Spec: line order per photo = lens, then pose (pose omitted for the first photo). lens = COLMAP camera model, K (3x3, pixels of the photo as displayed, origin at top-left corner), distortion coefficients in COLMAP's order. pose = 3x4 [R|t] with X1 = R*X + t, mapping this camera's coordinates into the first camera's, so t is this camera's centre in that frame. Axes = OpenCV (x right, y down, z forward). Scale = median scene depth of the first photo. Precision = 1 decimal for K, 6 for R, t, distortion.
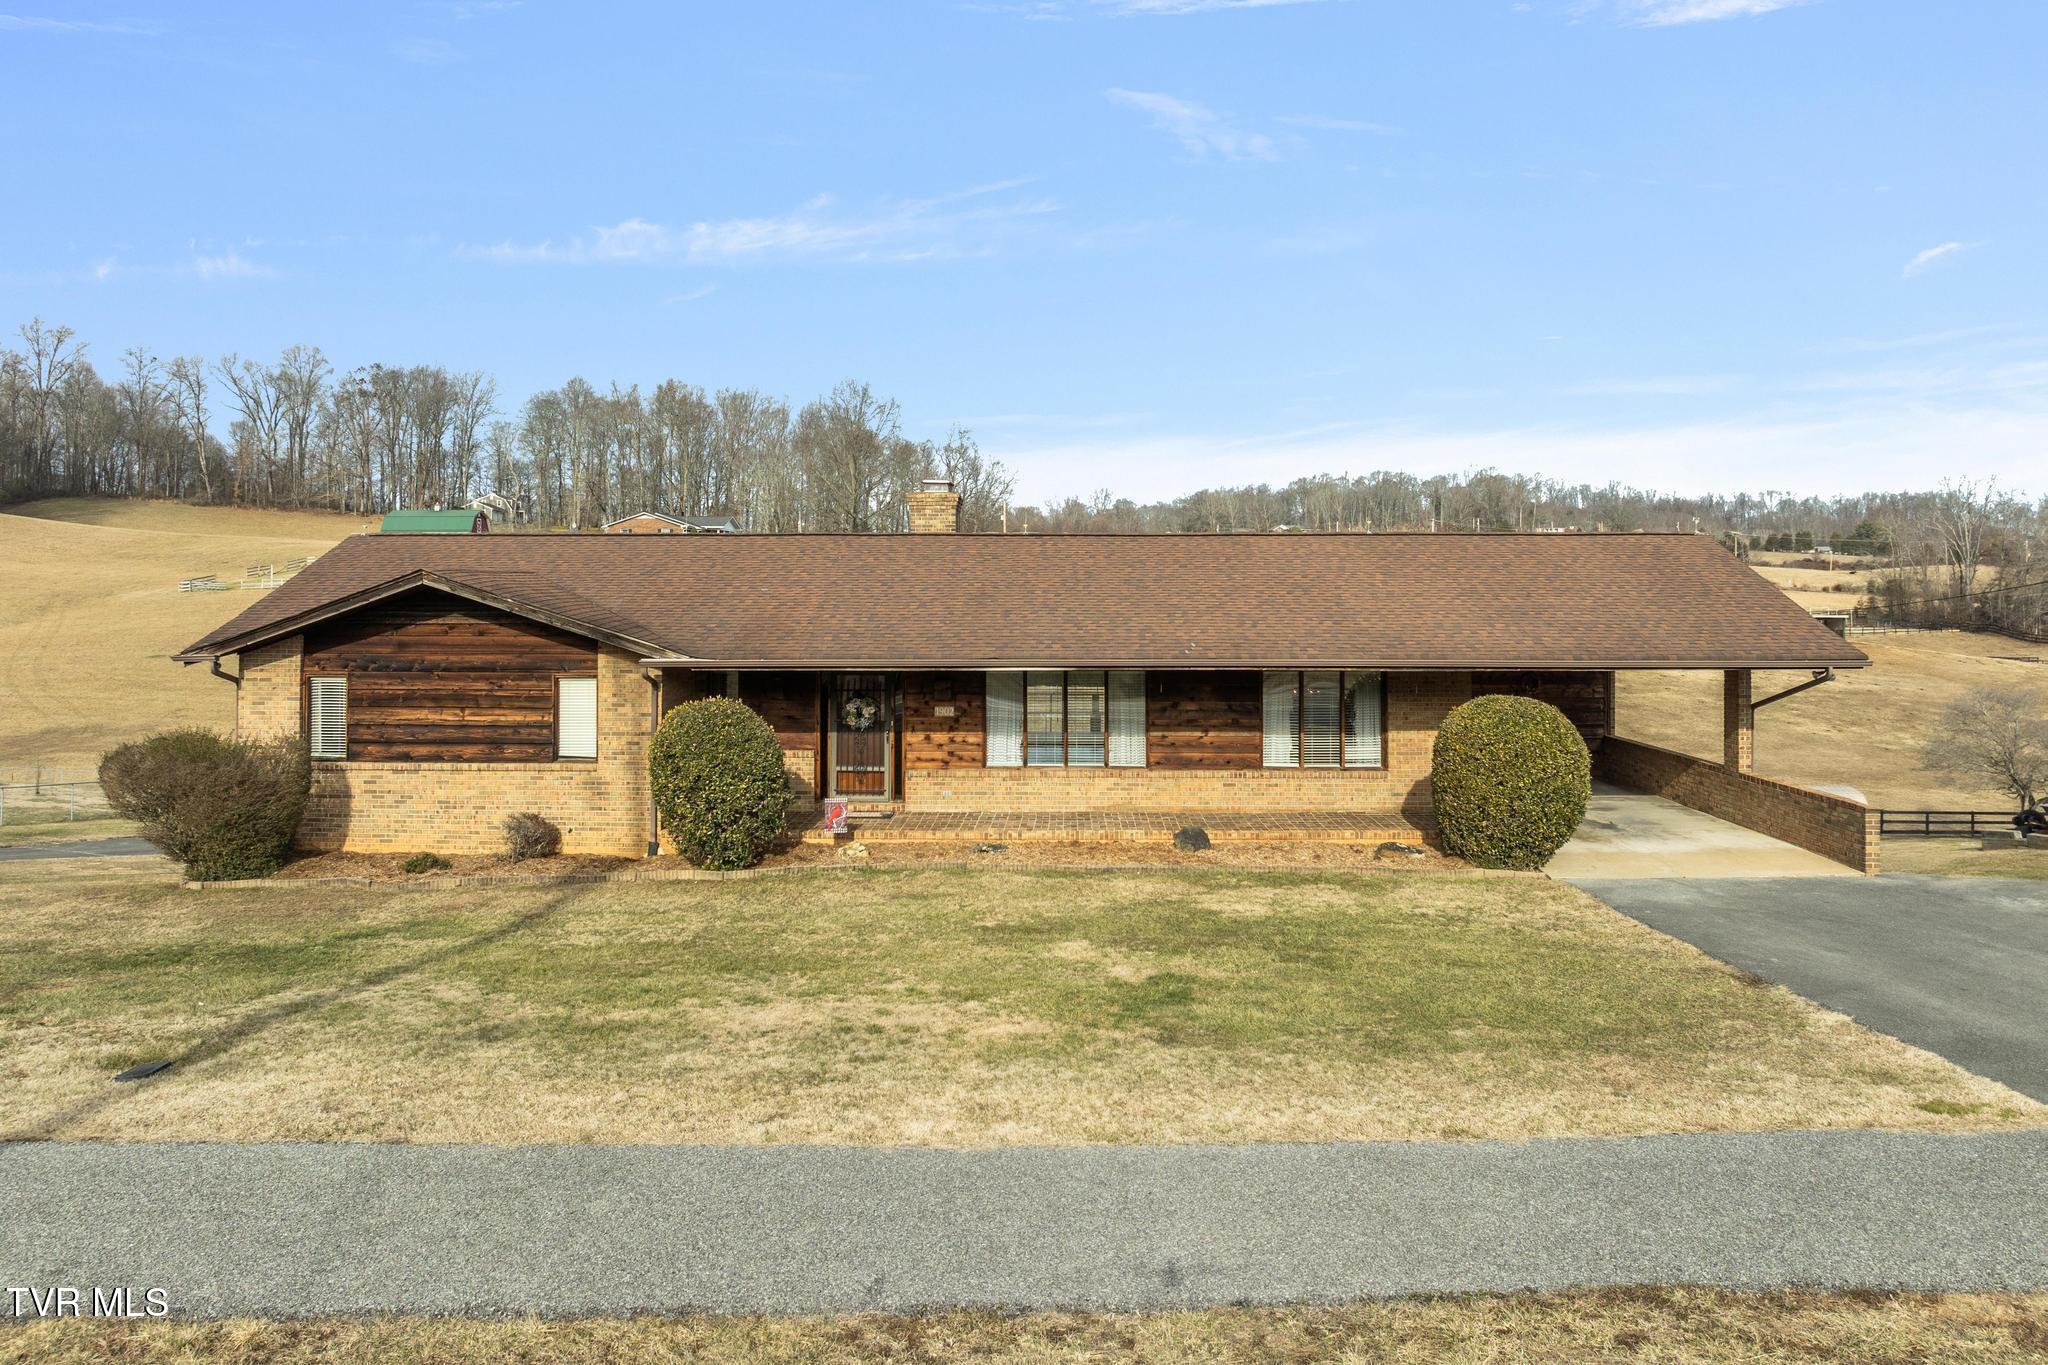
lens RADIAL K [[1474.0, 0, 1025.4], [0, 1474.0, 587.6], [0, 0, 1]] dist [-0.038847, -0.002036]
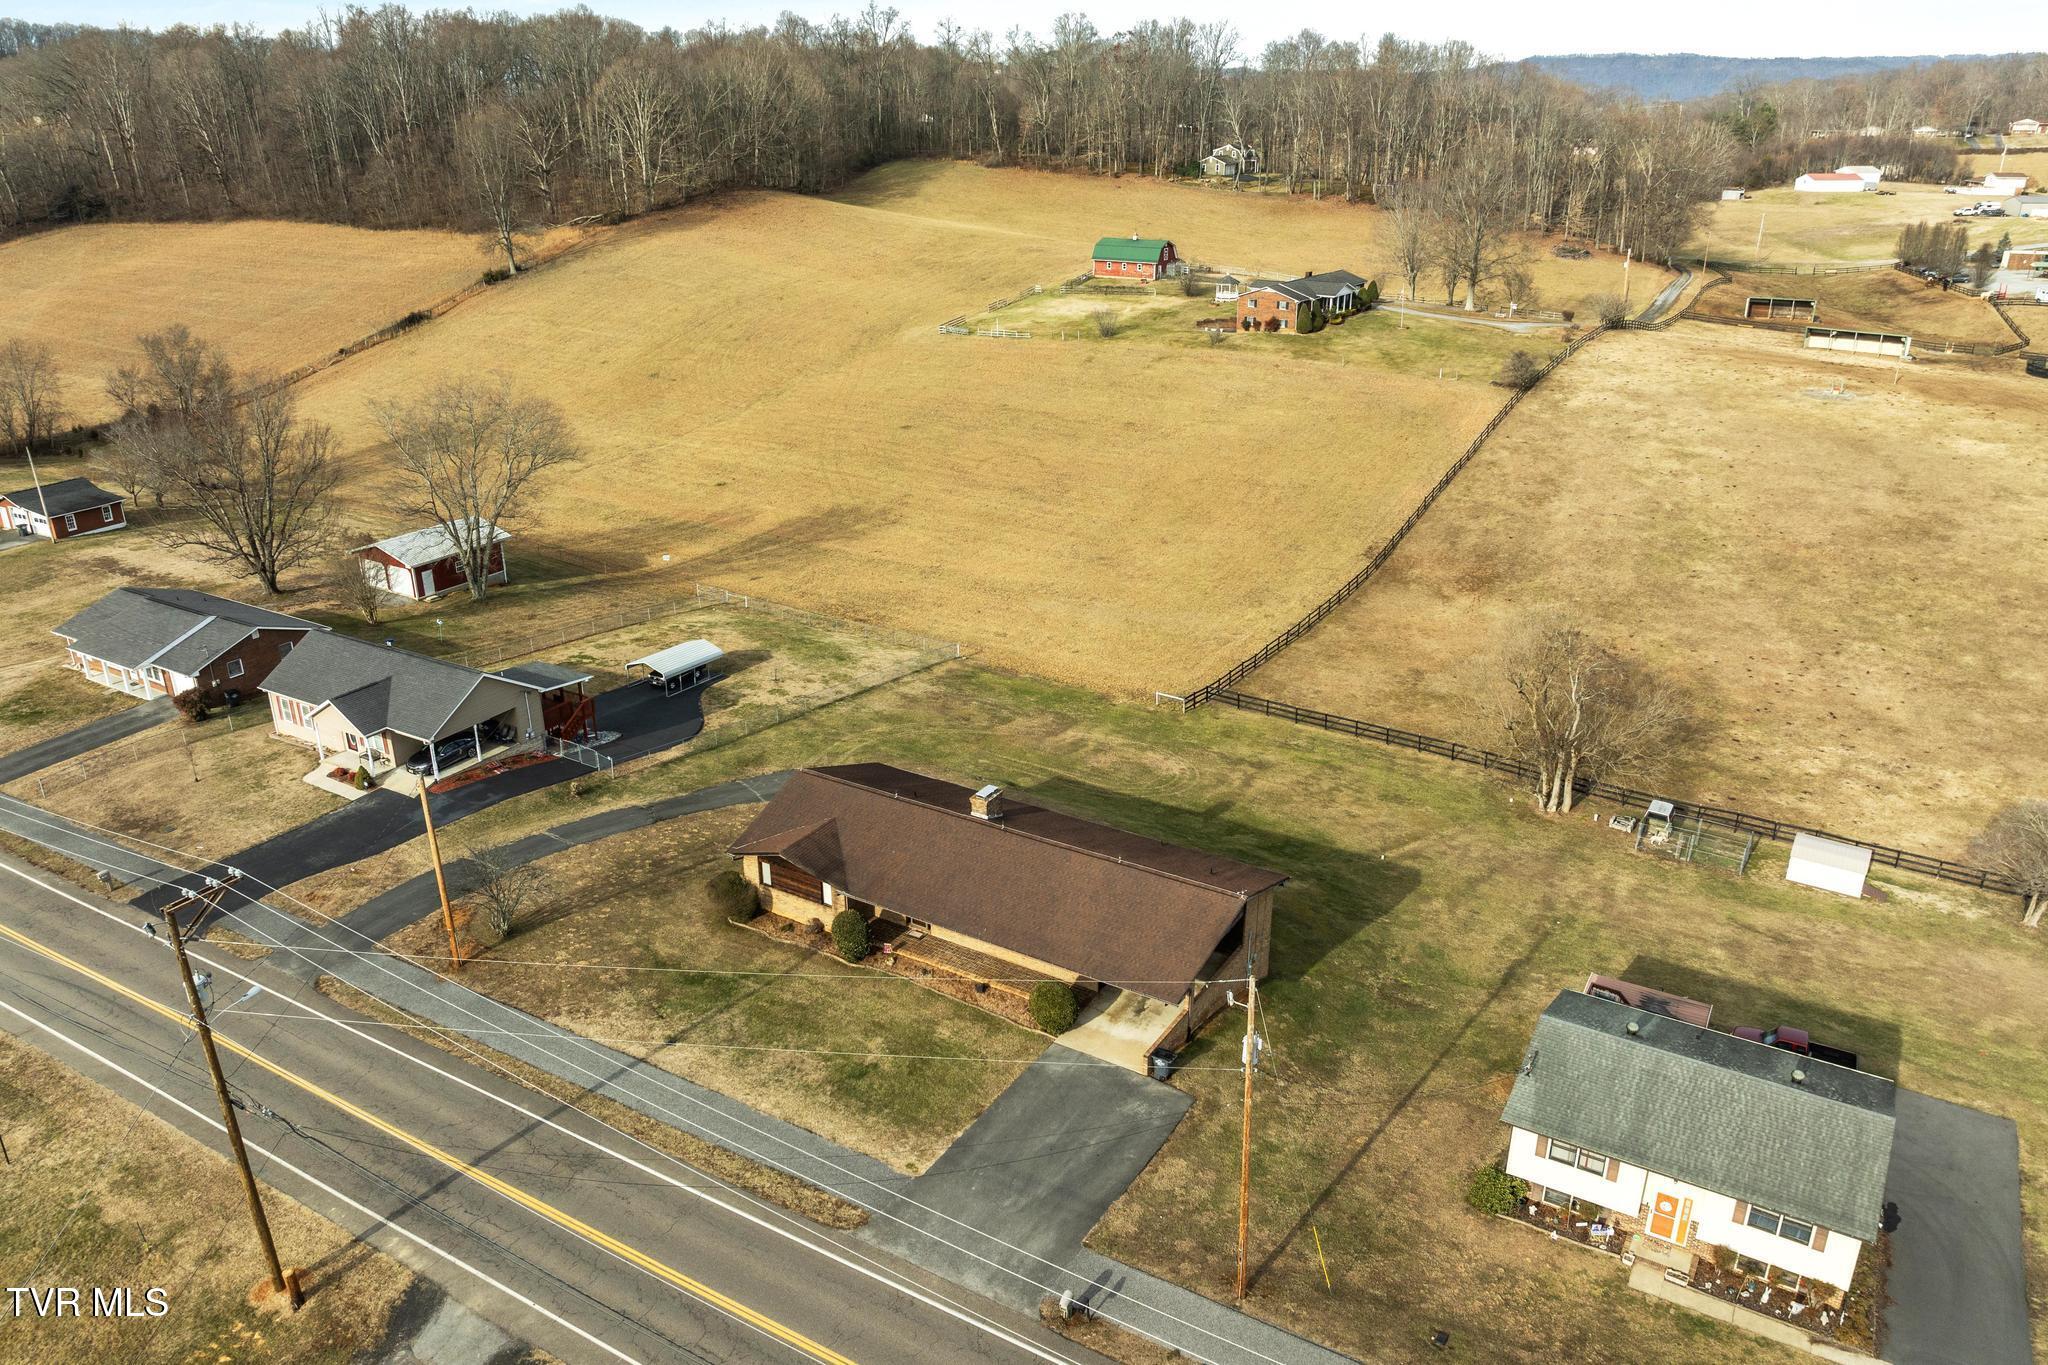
lens RADIAL K [[1436.5, 0, 1036.5], [0, 1436.5, 682.2], [0, 0, 1]] dist [-0.038005, 0.005341]
pose [[0.864290, 0.186833, -0.467007, 1.356609], [0.003849, 0.925972, 0.377572, -1.409679], [0.502979, -0.328130, 0.799589, -1.036547]]
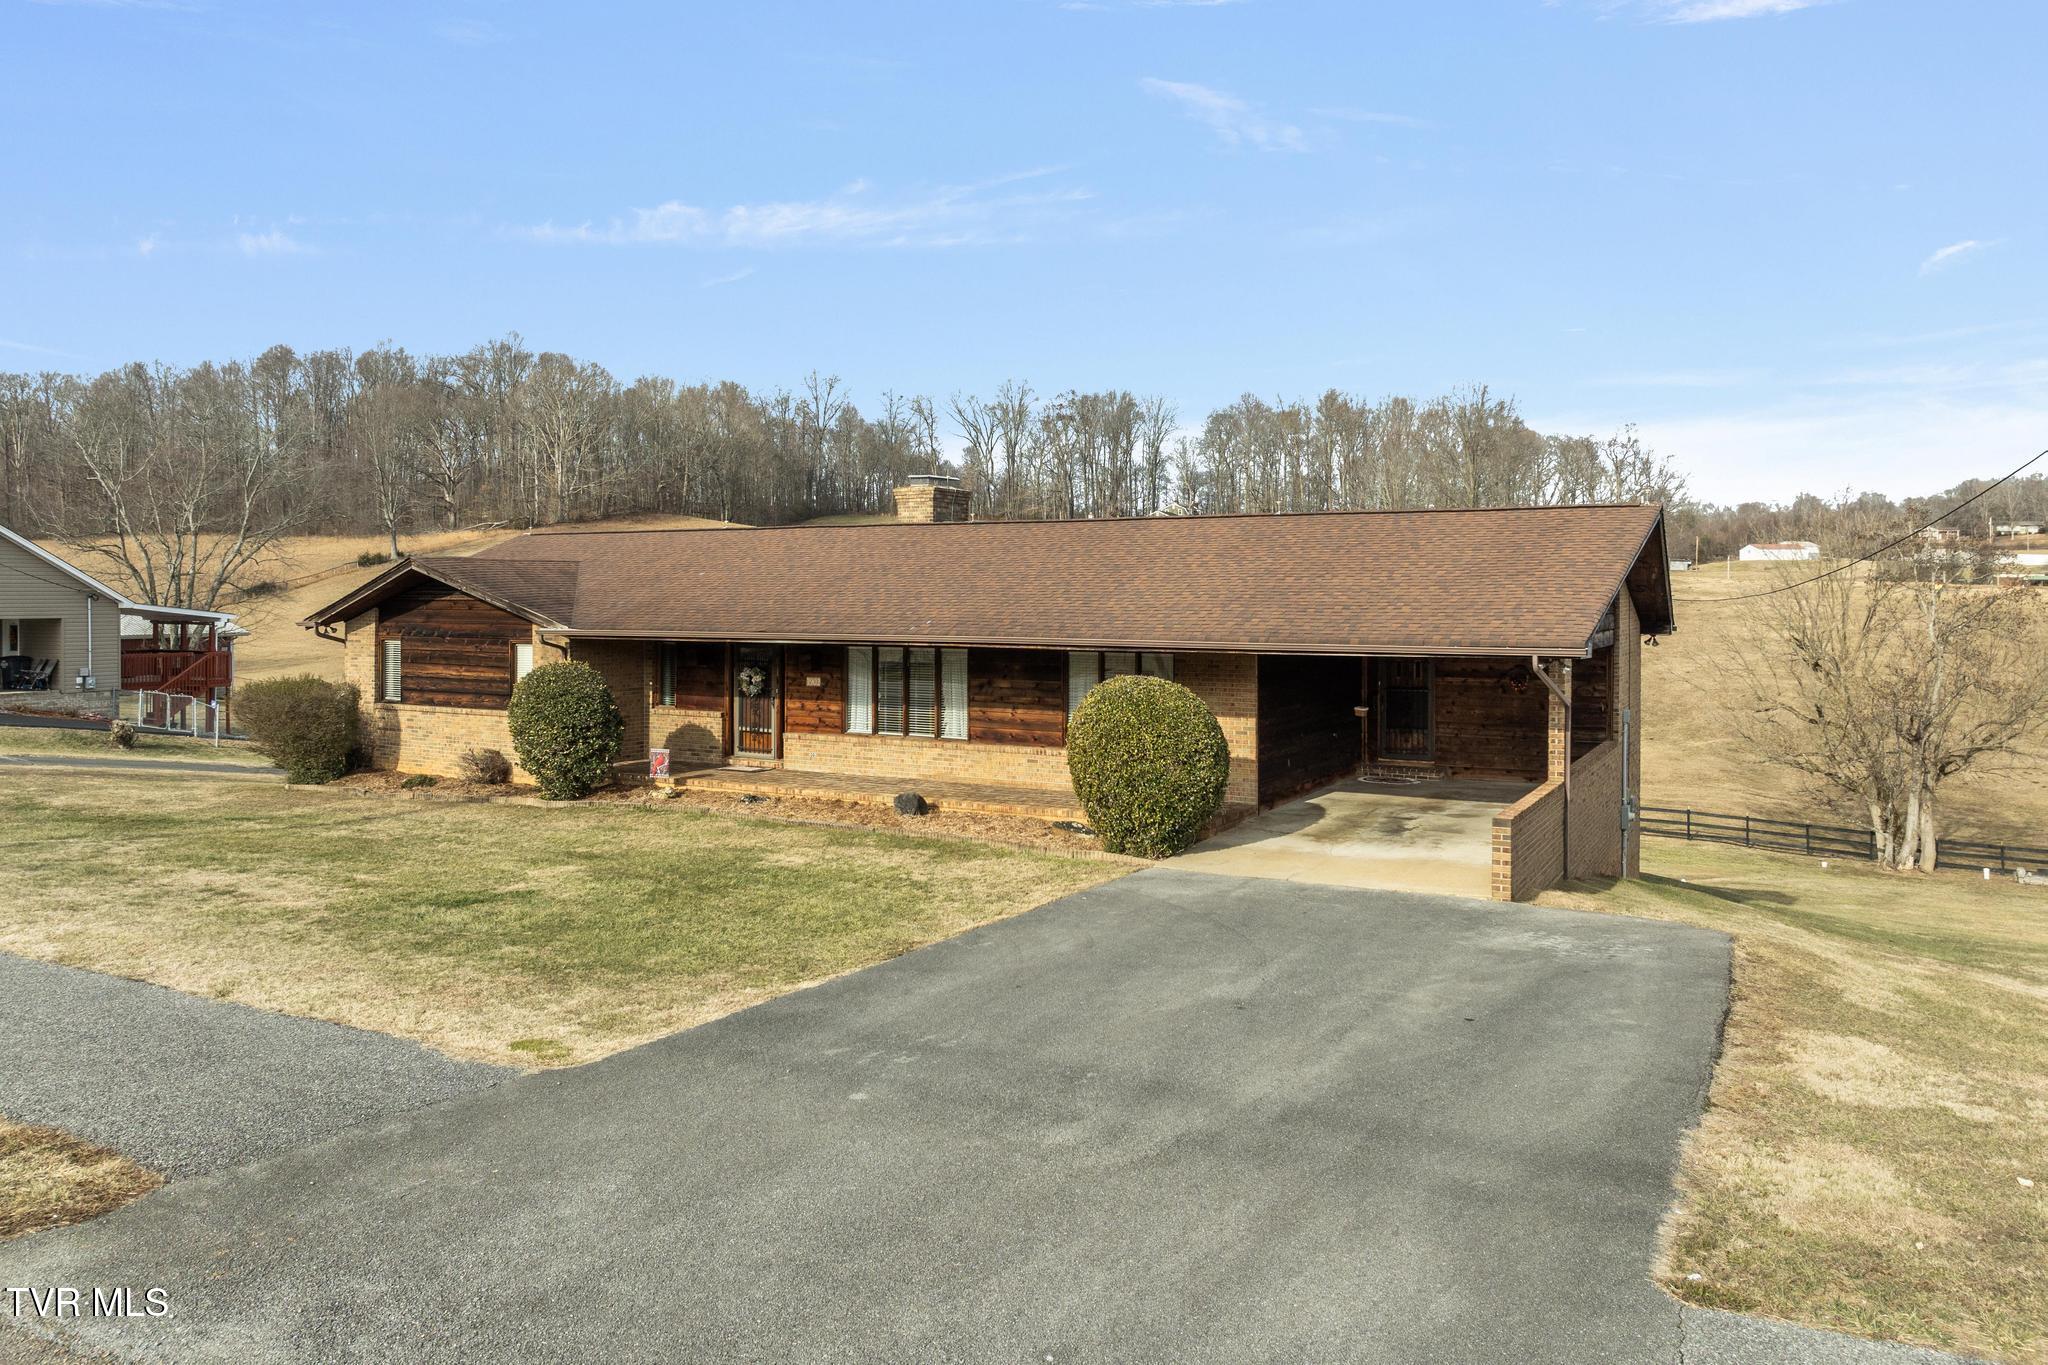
lens RADIAL K [[1439.1, 0, 1035.7], [0, 1439.1, 593.7], [0, 0, 1]] dist [-0.036683, -0.001993]
pose [[0.885791, 0.001475, -0.464083, 0.603039], [-0.000775, 0.999998, 0.001699, 0.015178], [0.464085, -0.001146, 0.885790, 0.110337]]
